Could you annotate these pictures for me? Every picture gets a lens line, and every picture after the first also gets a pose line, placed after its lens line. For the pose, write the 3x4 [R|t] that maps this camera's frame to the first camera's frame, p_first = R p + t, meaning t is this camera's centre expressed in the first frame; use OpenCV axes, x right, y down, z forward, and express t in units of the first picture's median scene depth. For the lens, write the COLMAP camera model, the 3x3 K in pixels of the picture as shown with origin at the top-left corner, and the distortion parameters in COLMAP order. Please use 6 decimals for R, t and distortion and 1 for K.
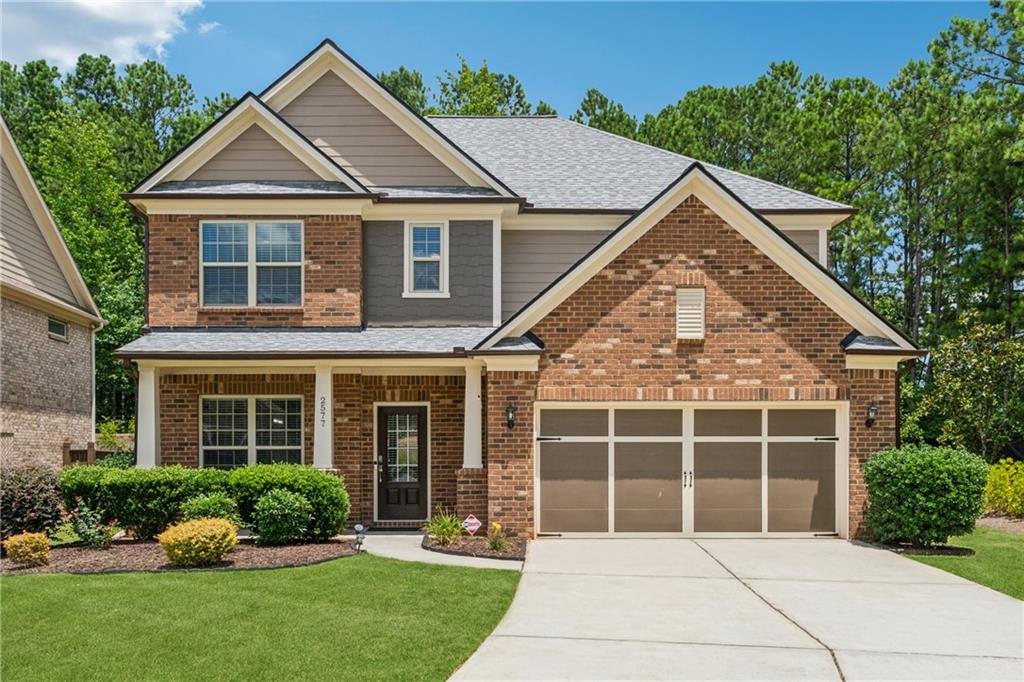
lens RADIAL K [[875.1, 0, 502.2], [0, 875.1, 461.6], [0, 0, 1]] dist [0.006533, -0.019113]
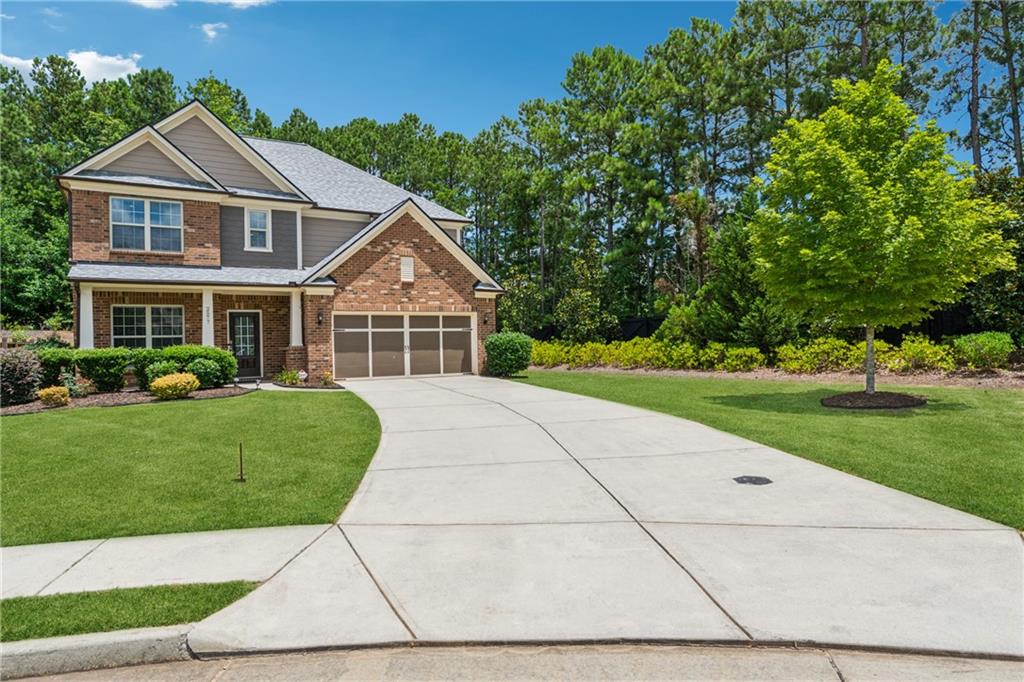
lens RADIAL K [[679.3, 0, 512.2], [0, 679.3, 340.6], [0, 0, 1]] dist [-0.005078, -0.001078]
pose [[0.861763, -0.012778, 0.507150, -0.351443], [0.018465, 0.999810, -0.006184, 0.012721], [-0.506975, 0.014694, 0.861835, -0.459907]]
